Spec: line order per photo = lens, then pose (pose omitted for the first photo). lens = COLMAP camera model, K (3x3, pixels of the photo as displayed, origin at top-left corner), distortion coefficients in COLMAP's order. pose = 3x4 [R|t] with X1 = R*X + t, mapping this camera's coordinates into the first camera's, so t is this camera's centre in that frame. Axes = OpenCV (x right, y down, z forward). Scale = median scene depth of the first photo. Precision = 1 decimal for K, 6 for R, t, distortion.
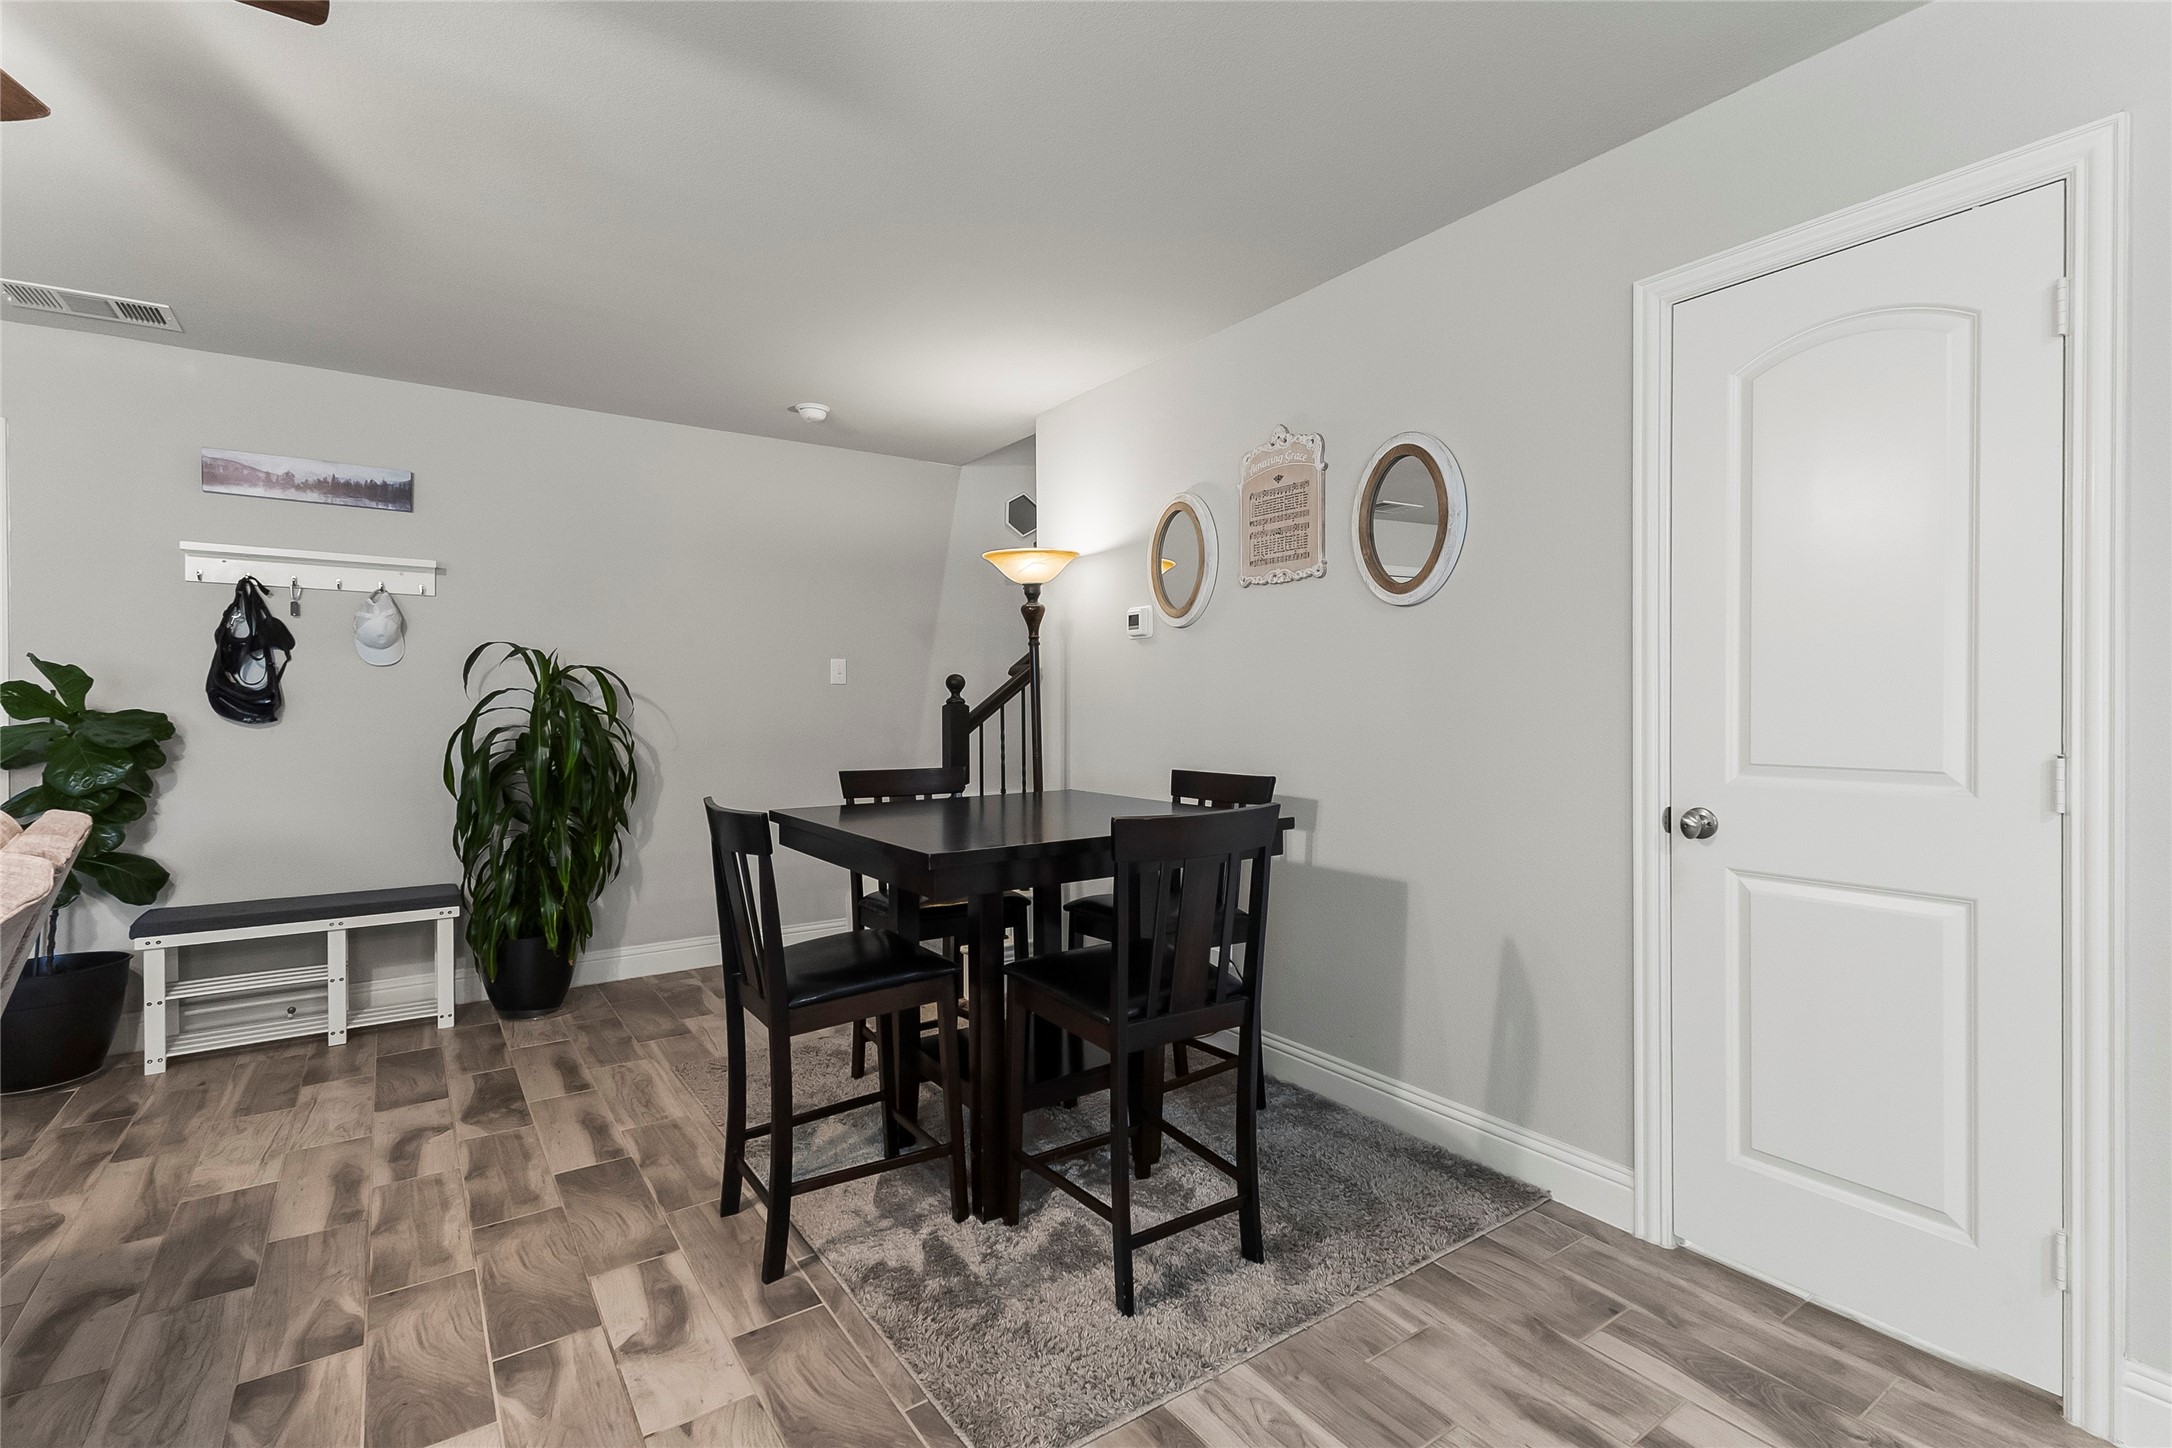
lens RADIAL K [[992.2, 0, 1091.1], [0, 992.2, 713.9], [0, 0, 1]] dist [0.022104, -0.008115]
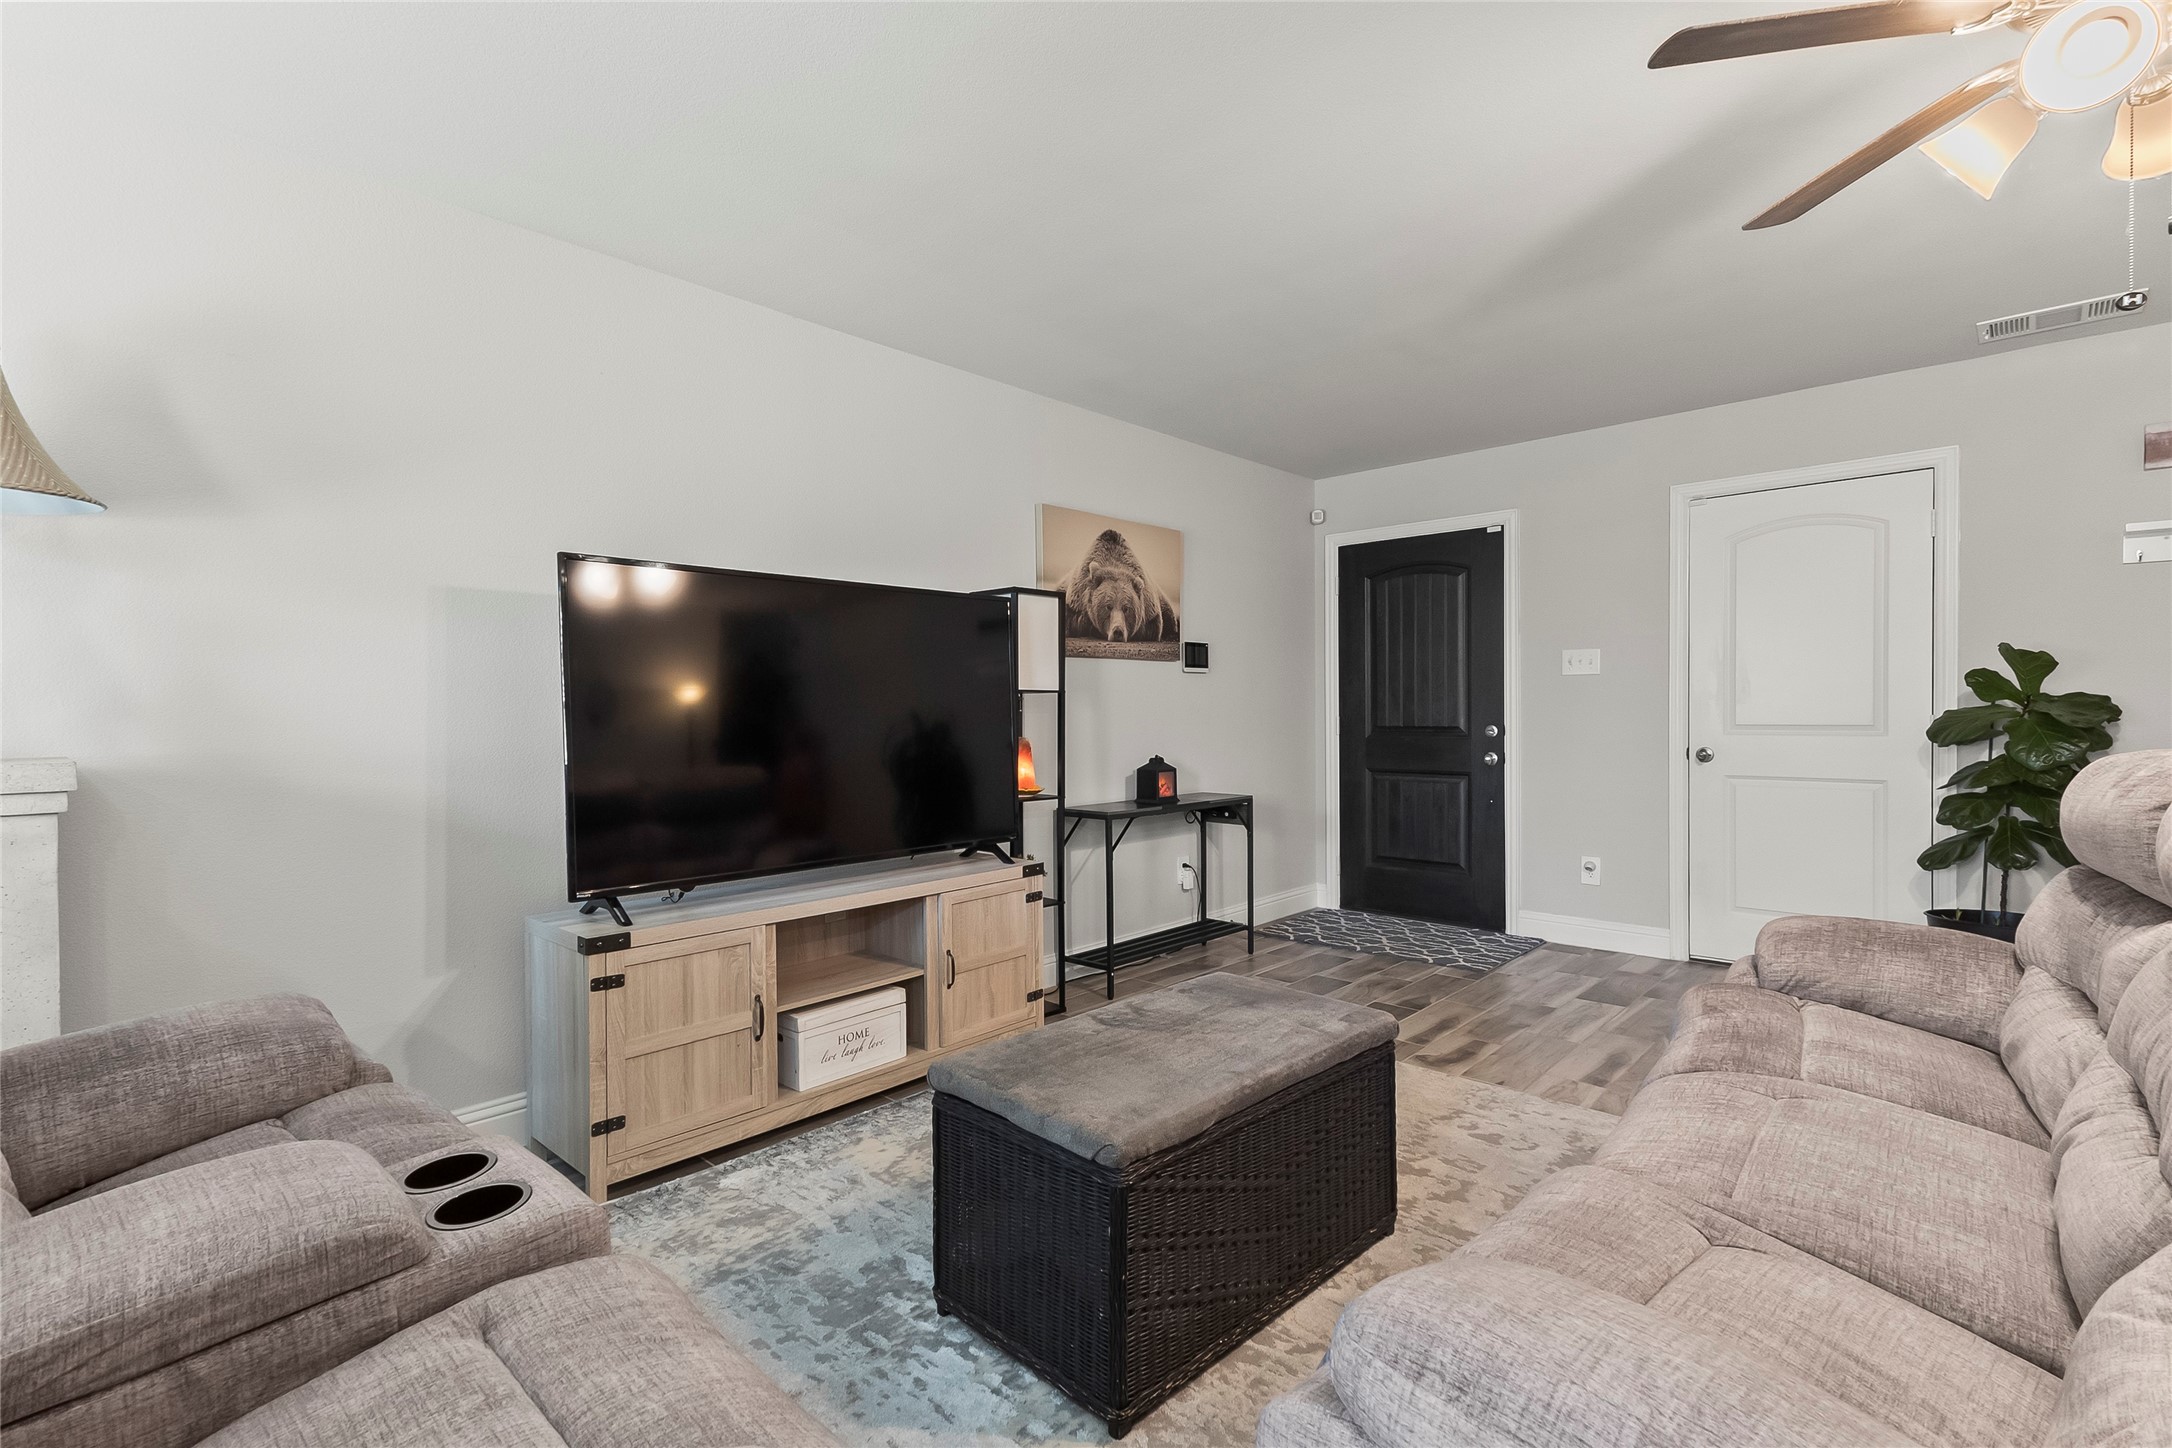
lens RADIAL K [[986.3, 0, 1090.0], [0, 986.3, 726.5], [0, 0, 1]] dist [0.022131, -0.000812]
pose [[0.207202, 0.012806, -0.978214, -0.150808], [-0.001358, 0.999917, 0.012802, 0.021410], [0.978297, -0.001325, 0.207202, -0.247857]]
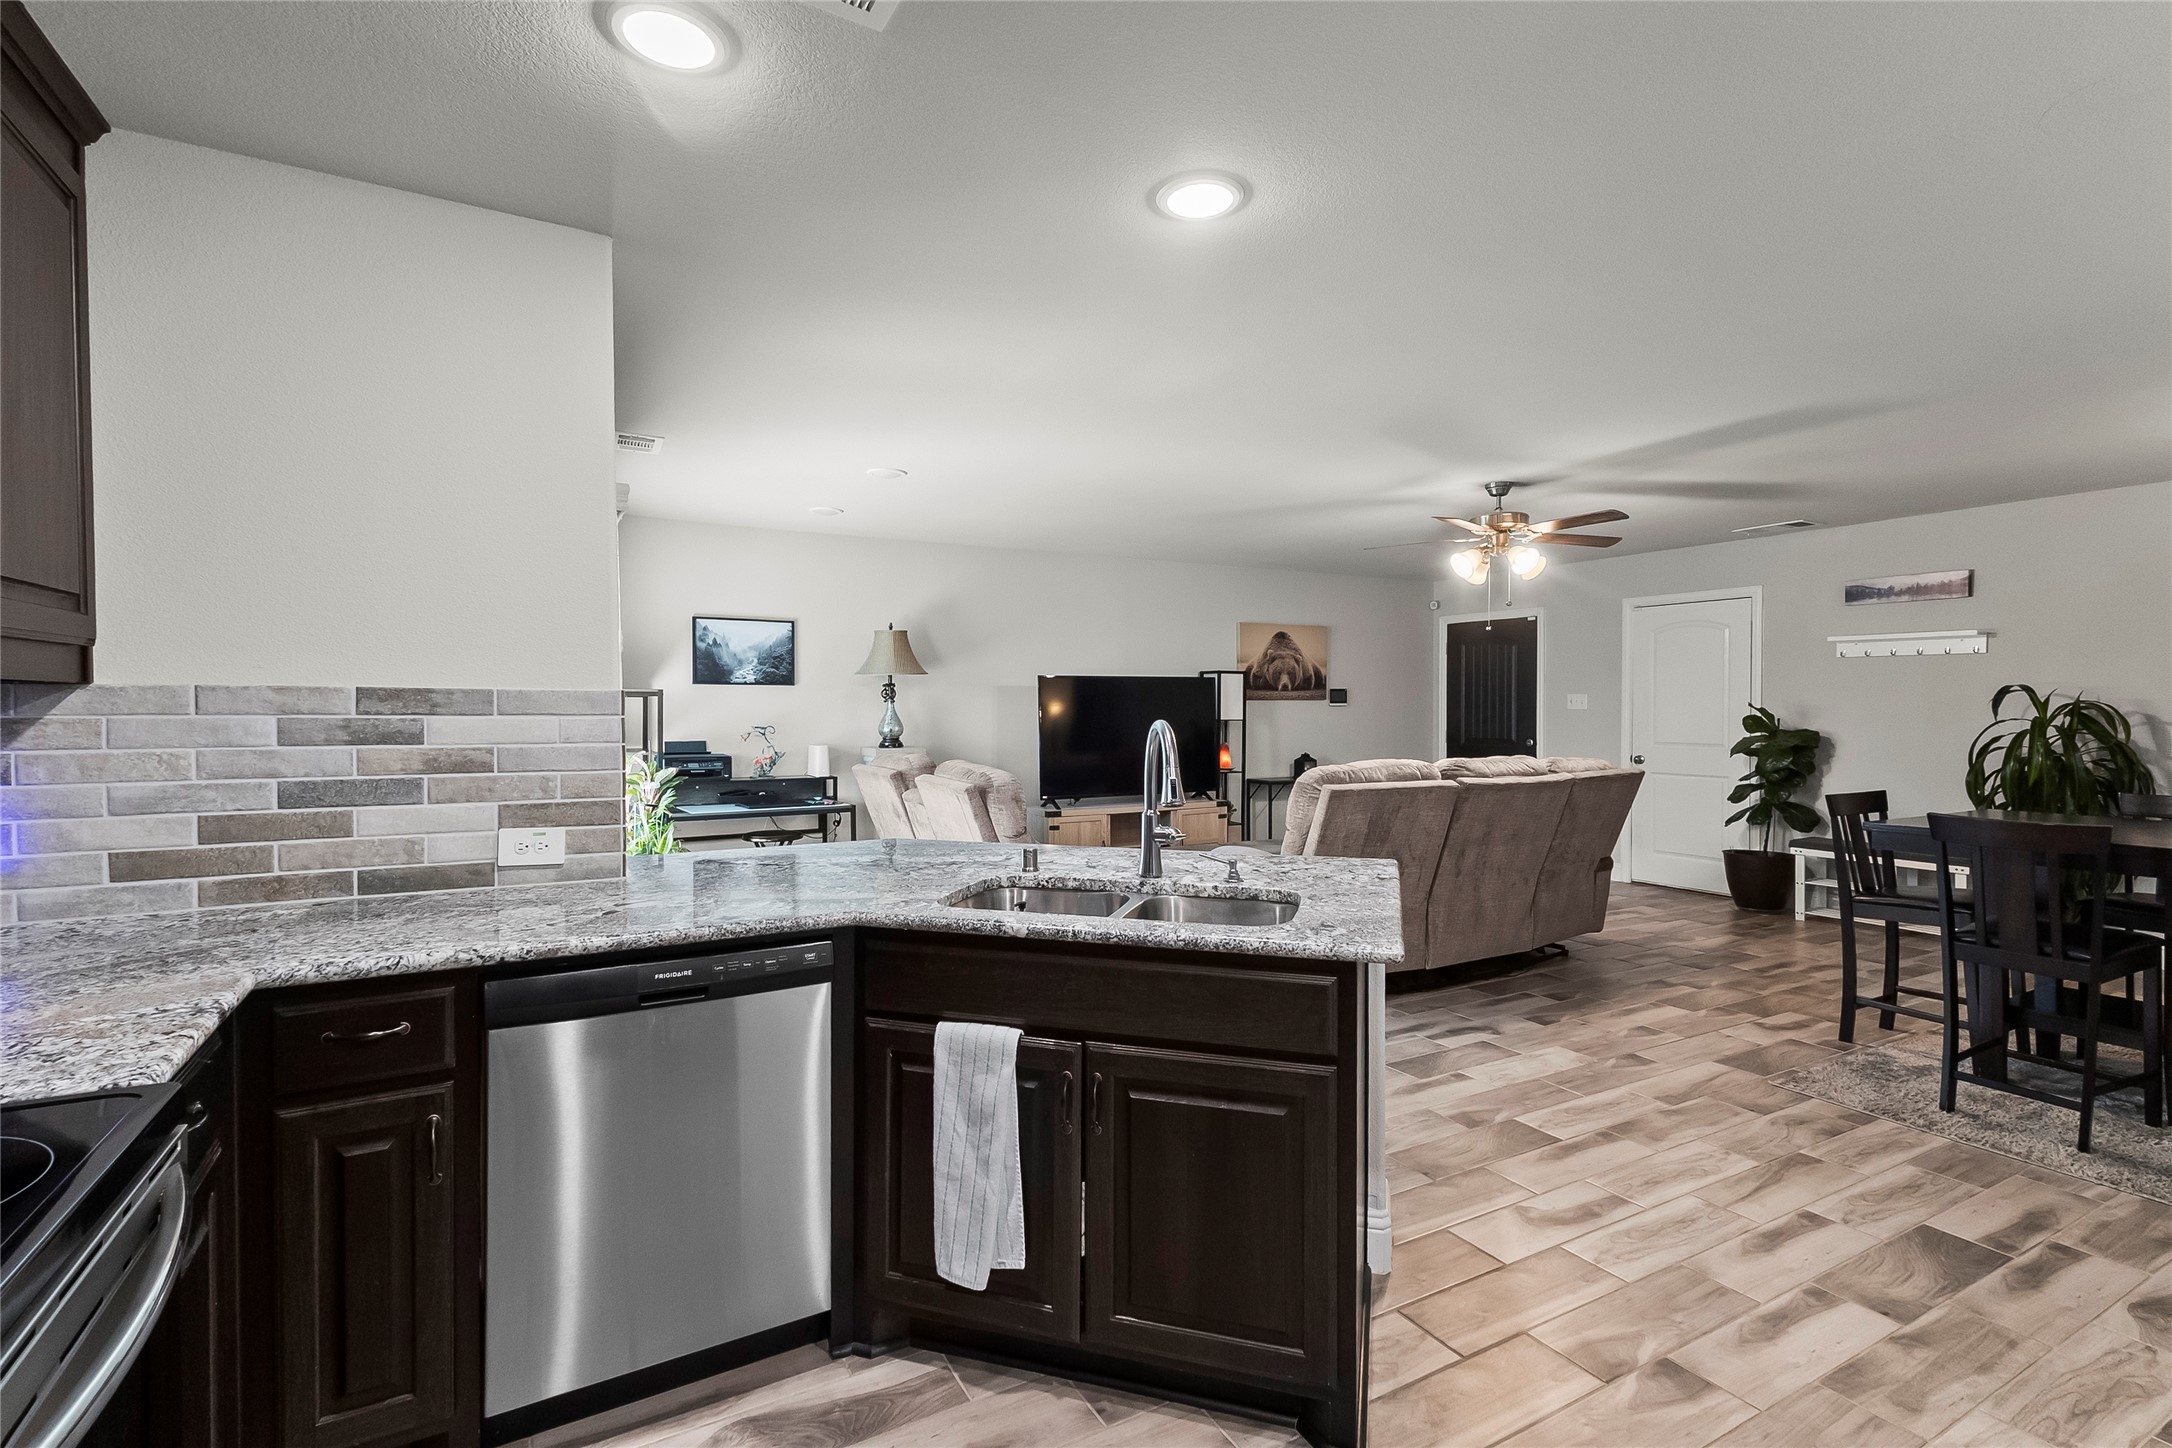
lens RADIAL K [[1002.6, 0, 1086.0], [0, 1002.6, 724.0], [0, 0, 1]] dist [0.018887, -0.000320]
pose [[-0.100998, 0.019491, -0.994696, 1.187015], [-0.008788, 0.999752, 0.020482, -0.045144], [0.994848, 0.010810, -0.100802, -0.171199]]
